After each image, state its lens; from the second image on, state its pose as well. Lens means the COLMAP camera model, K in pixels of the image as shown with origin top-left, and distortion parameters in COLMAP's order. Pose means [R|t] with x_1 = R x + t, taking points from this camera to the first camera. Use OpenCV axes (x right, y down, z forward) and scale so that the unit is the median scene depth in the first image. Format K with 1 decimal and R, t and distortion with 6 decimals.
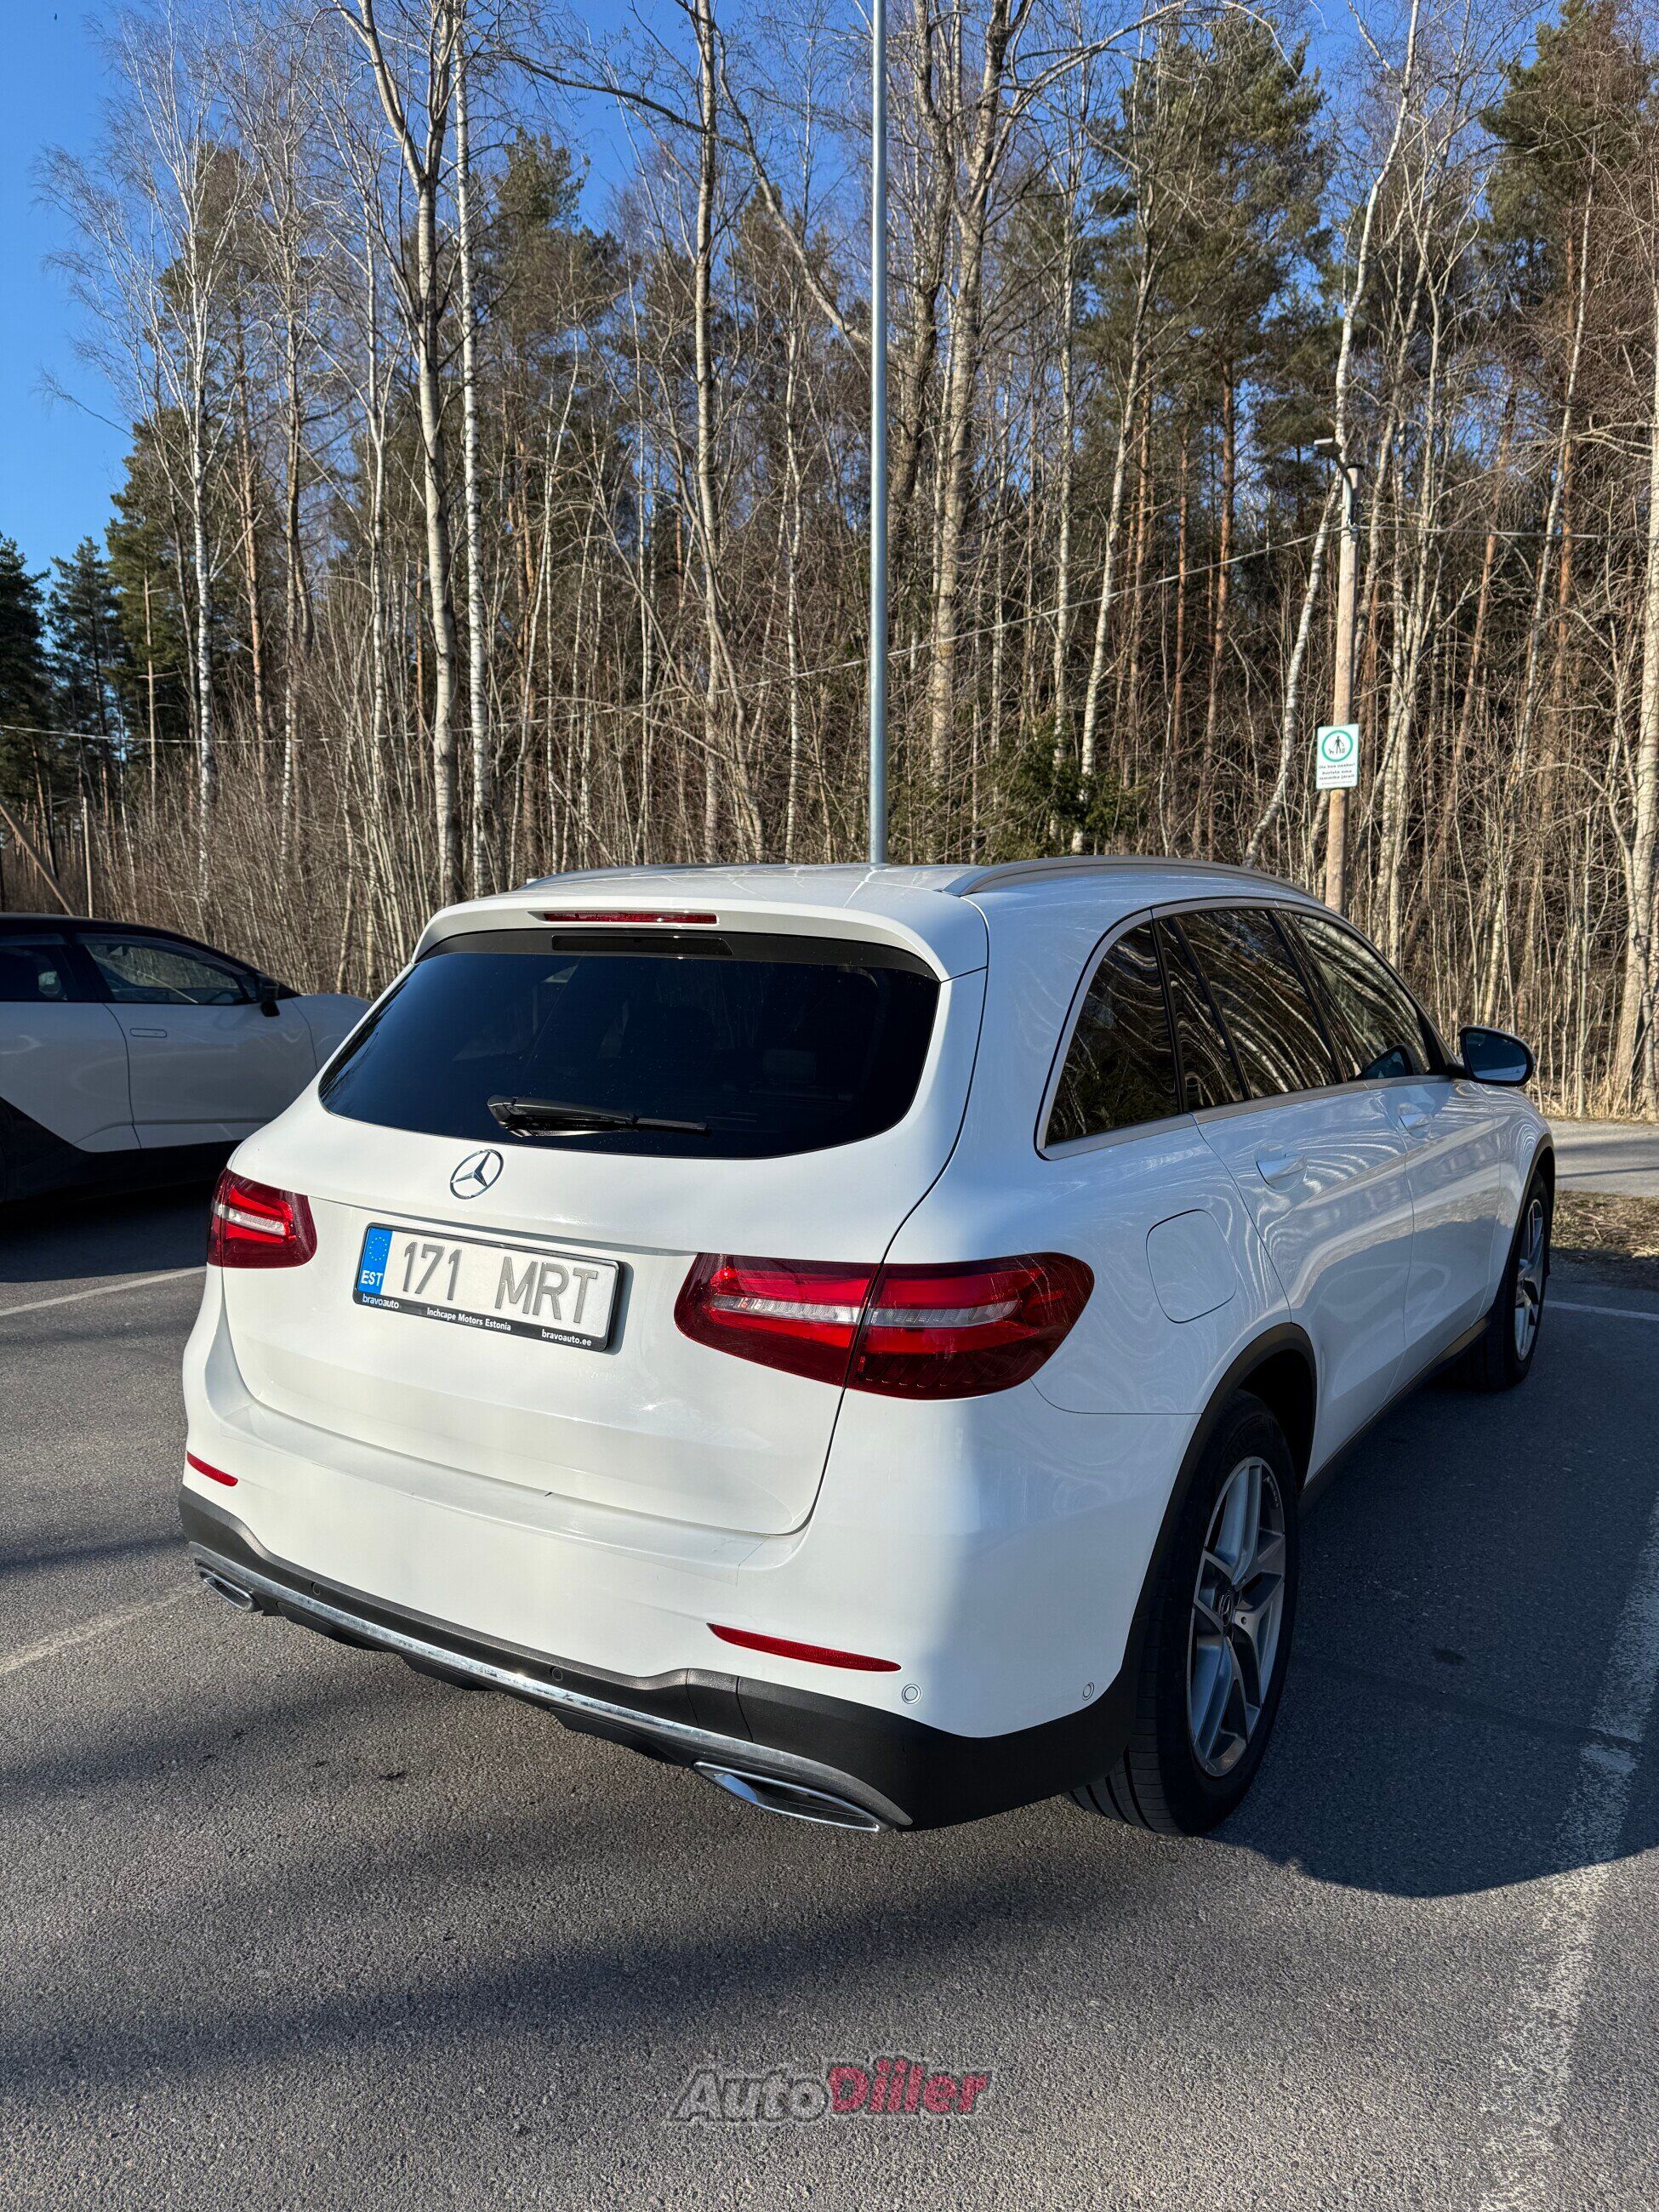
lens RADIAL K [[1533.5, 0, 826.4], [0, 1533.5, 1099.2], [0, 0, 1]] dist [-0.021524, 0.003589]
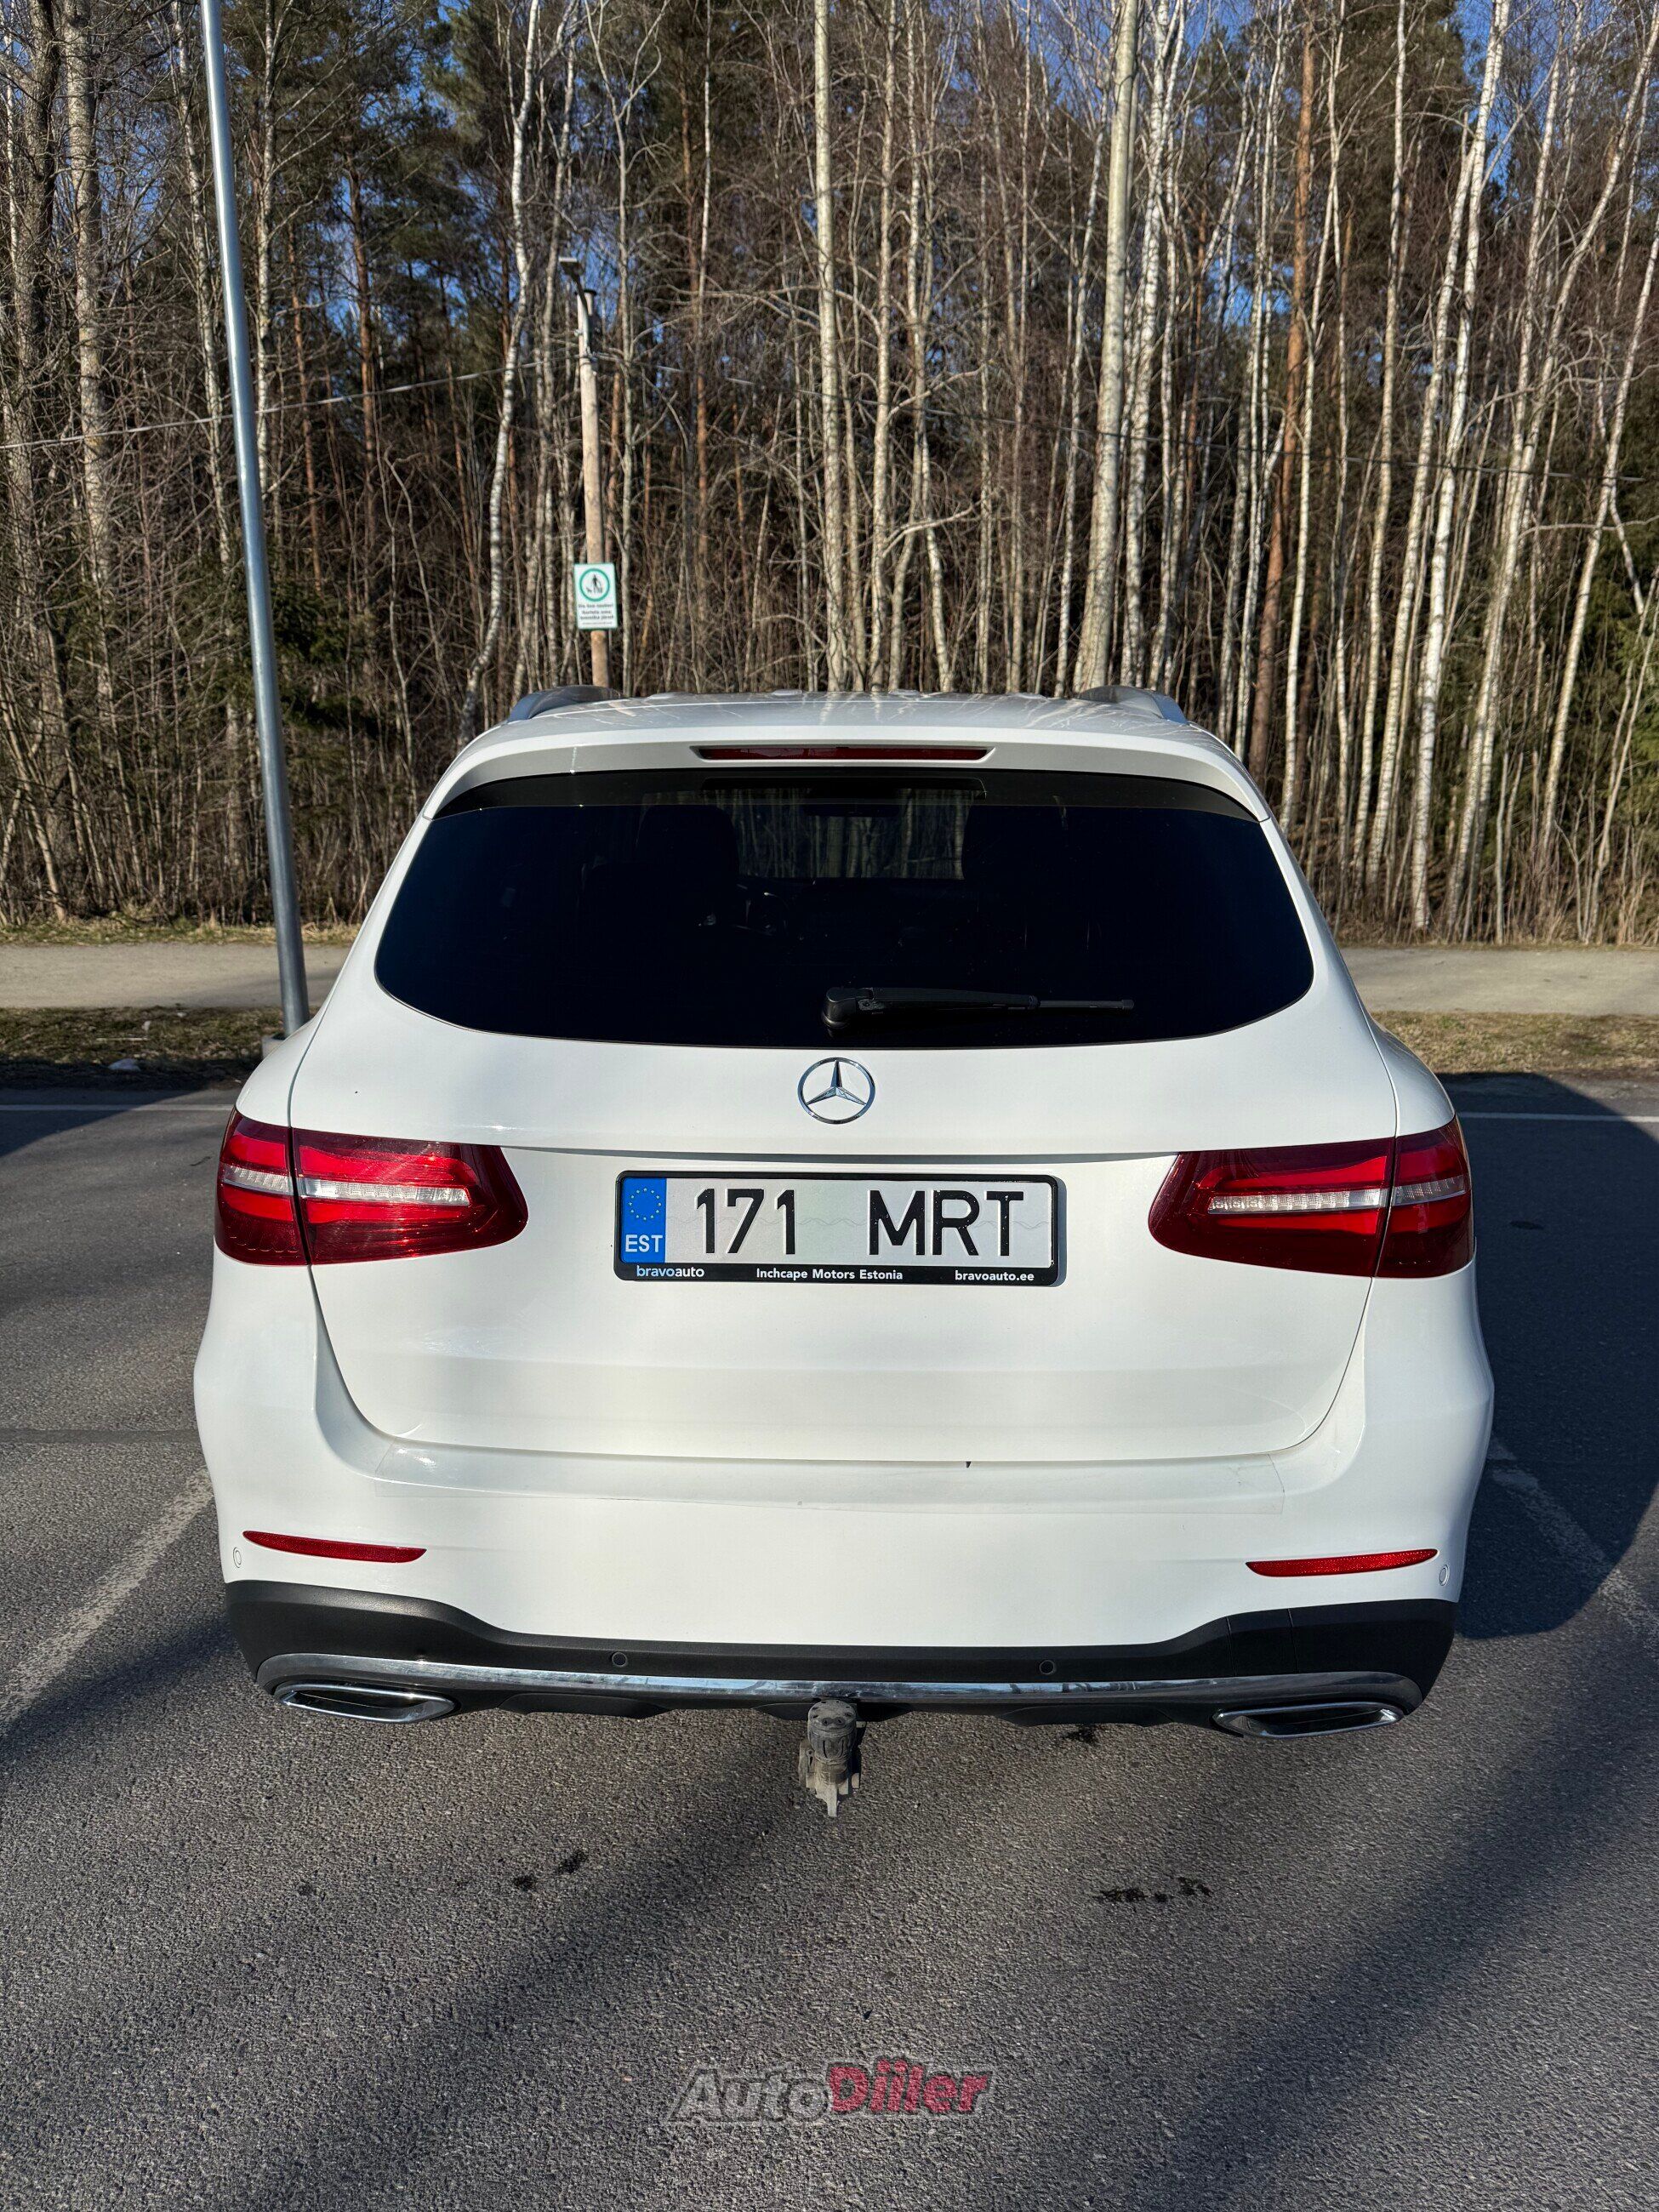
lens RADIAL K [[1533.5, 0, 809.9], [0, 1533.5, 1120.1], [0, 0, 1]] dist [-0.021524, 0.003589]
pose [[0.858927, -0.113194, 0.499431, -0.609788], [0.056299, 0.990226, 0.127607, -0.034176], [-0.508993, -0.081488, 0.856905, 0.331869]]
